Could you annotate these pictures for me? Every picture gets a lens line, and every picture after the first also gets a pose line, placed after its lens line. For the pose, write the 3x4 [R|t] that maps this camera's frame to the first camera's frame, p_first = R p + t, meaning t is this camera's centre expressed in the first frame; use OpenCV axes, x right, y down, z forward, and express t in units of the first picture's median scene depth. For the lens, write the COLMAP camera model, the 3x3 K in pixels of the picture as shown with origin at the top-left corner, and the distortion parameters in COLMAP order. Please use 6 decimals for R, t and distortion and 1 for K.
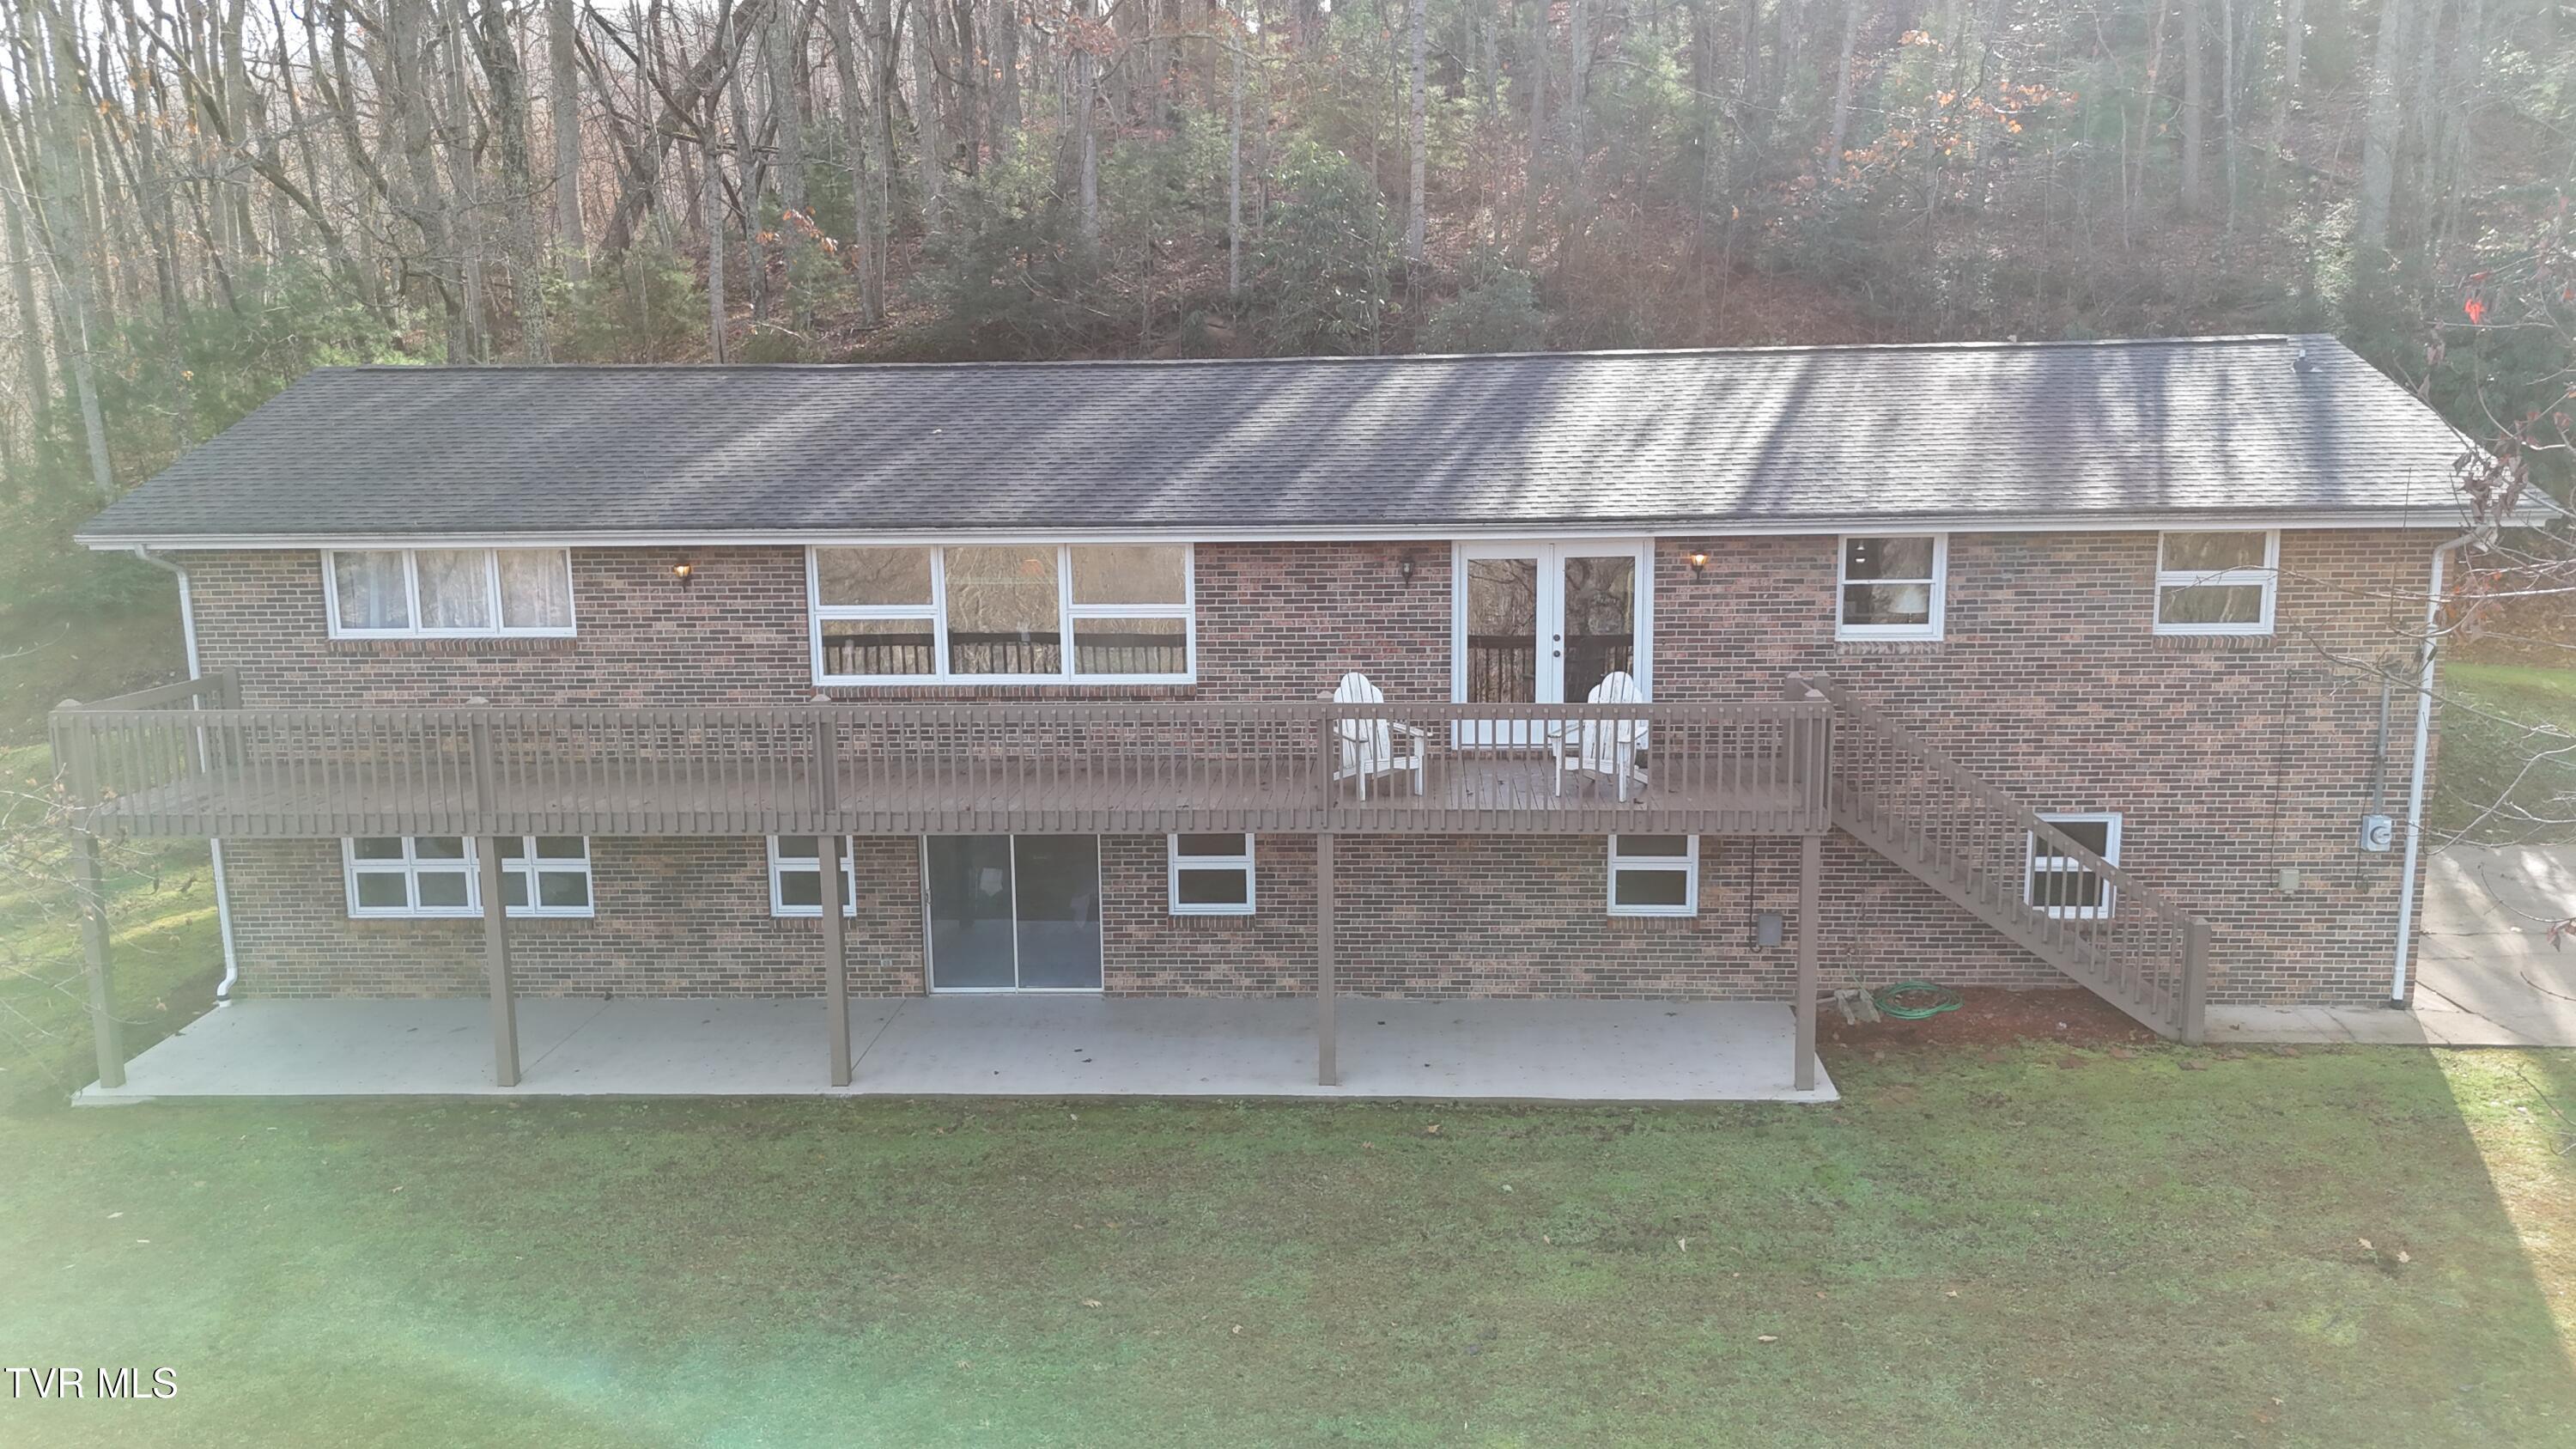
lens RADIAL K [[1905.7, 0, 1286.7], [0, 1905.7, 716.6], [0, 0, 1]] dist [0.055310, -0.059770]
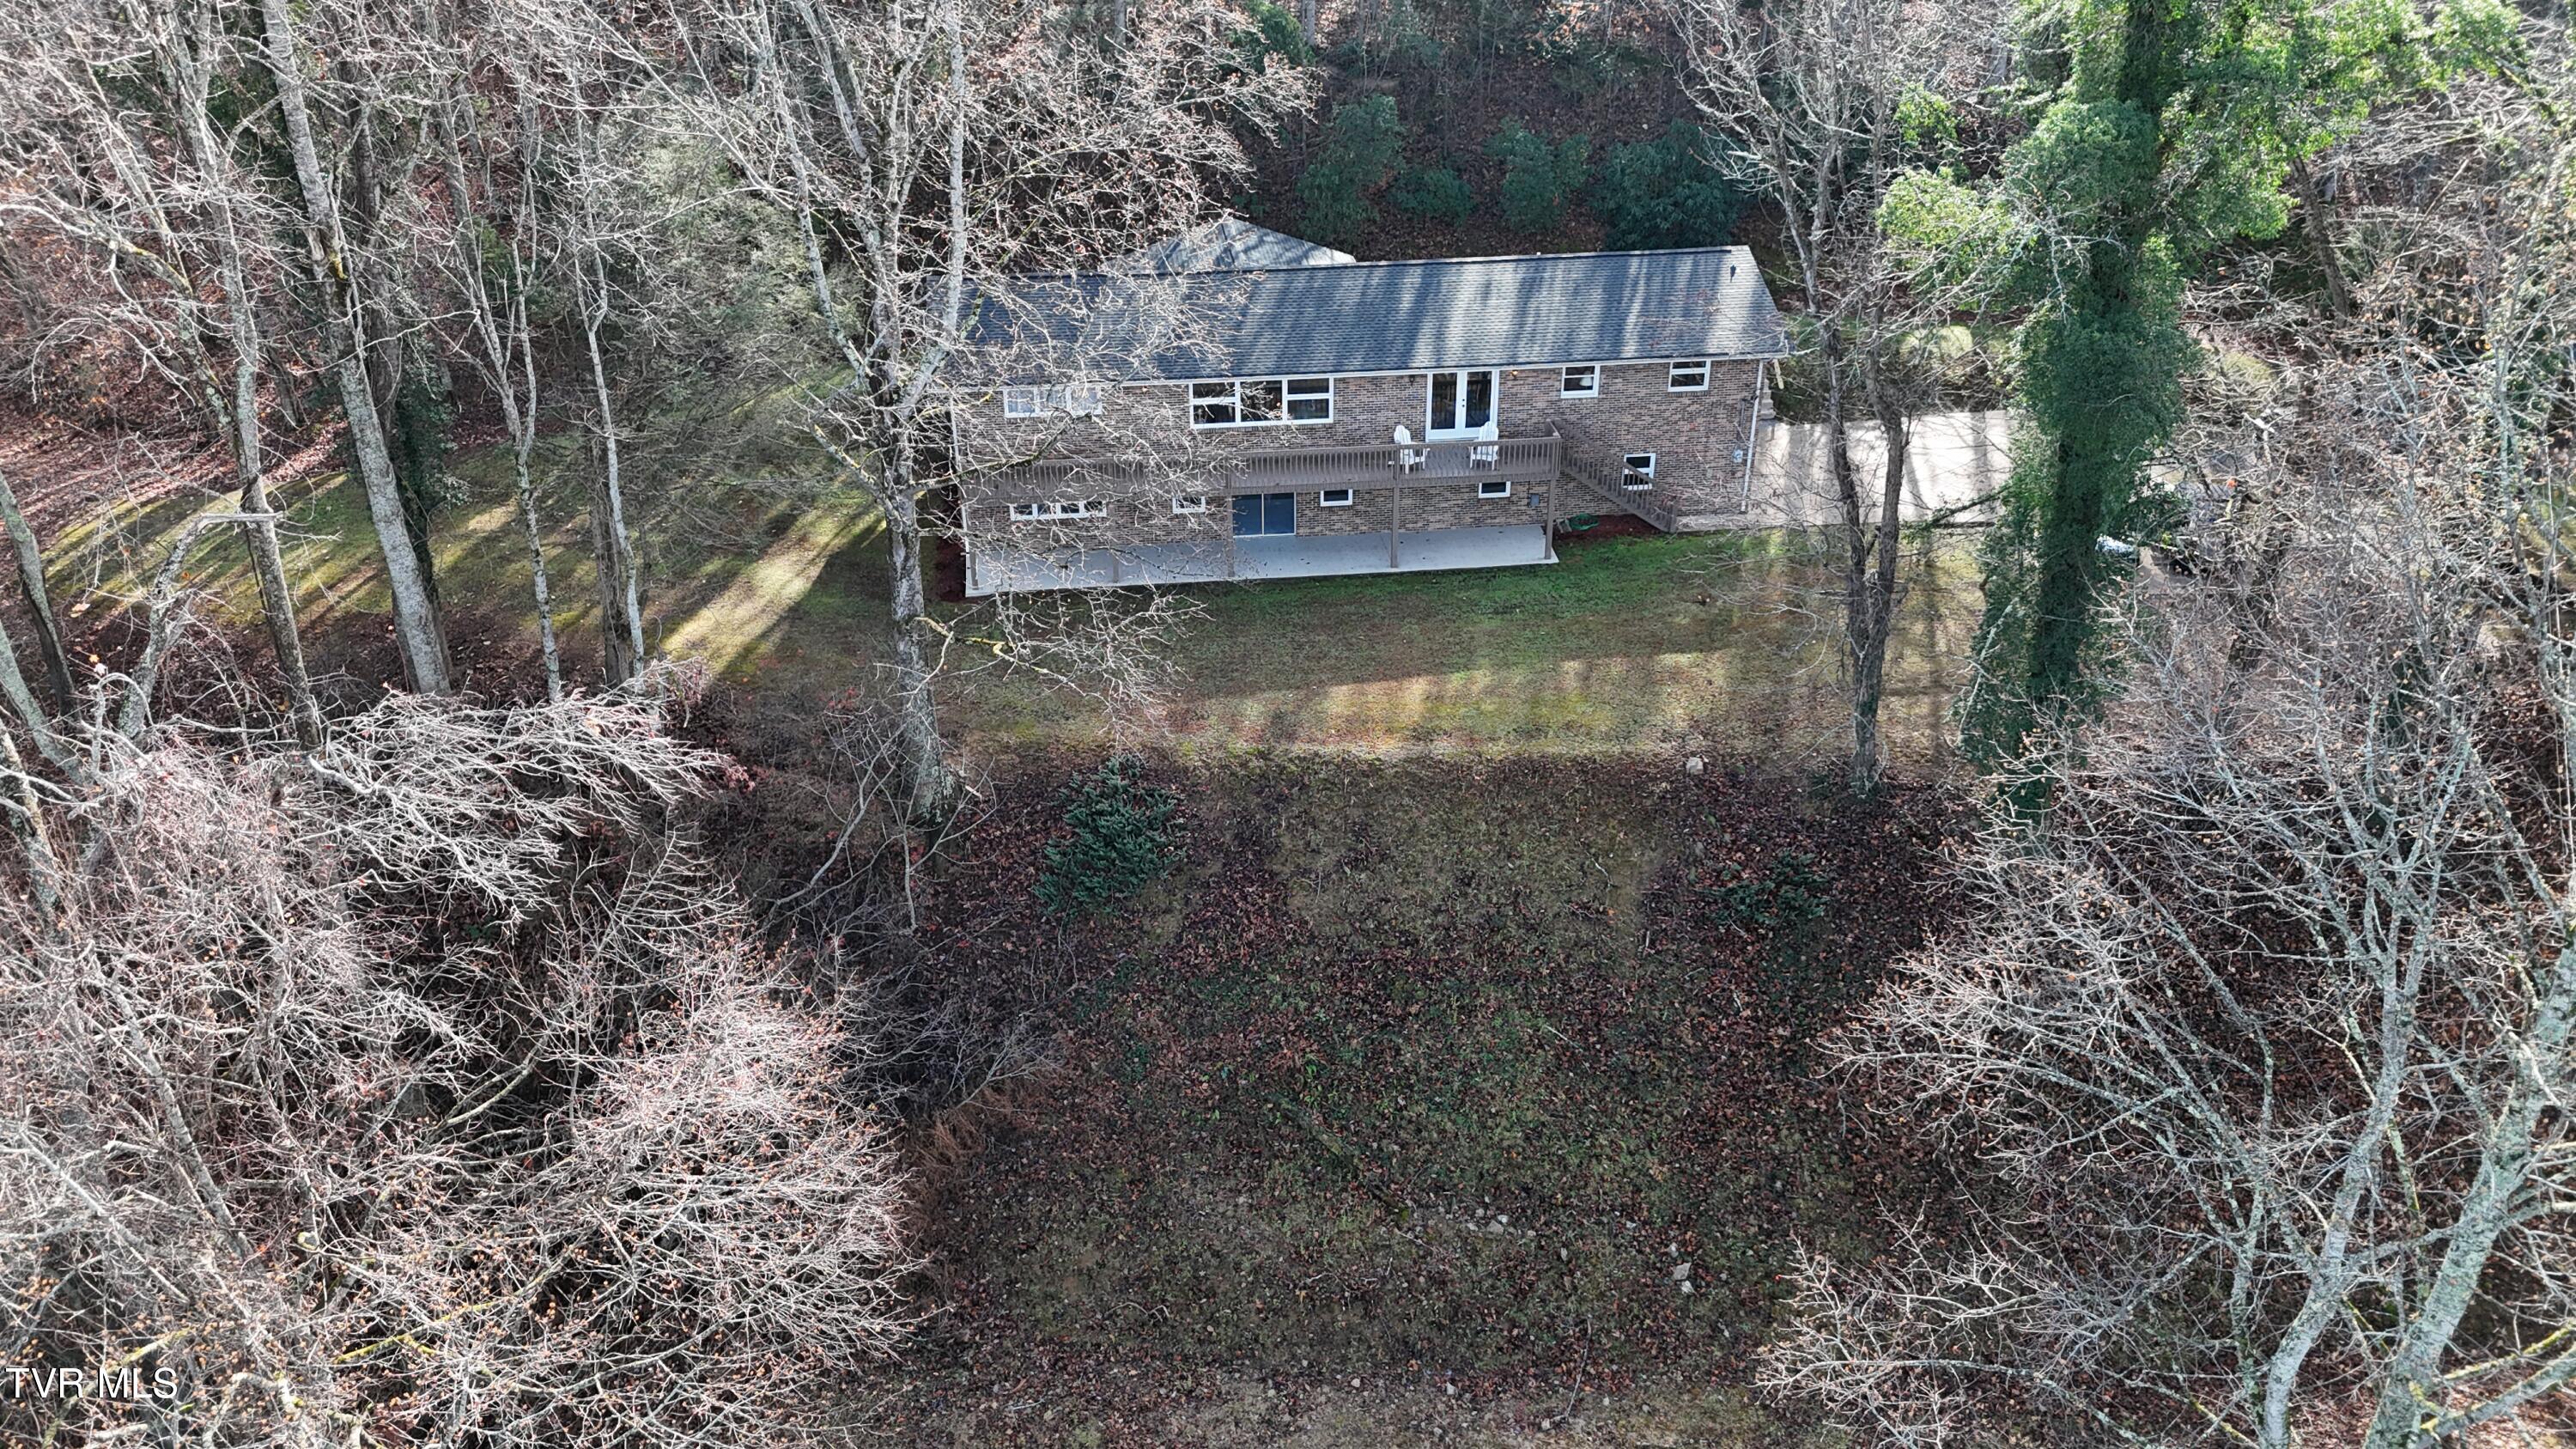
lens RADIAL K [[1905.7, 0, 1271.7], [0, 1905.7, 747.4], [0, 0, 1]] dist [0.055310, -0.059770]
pose [[0.986419, -0.076880, 0.145144, -0.568334], [0.024566, 0.942805, 0.332437, -0.491496], [-0.162400, -0.324357, 0.931890, -1.680636]]
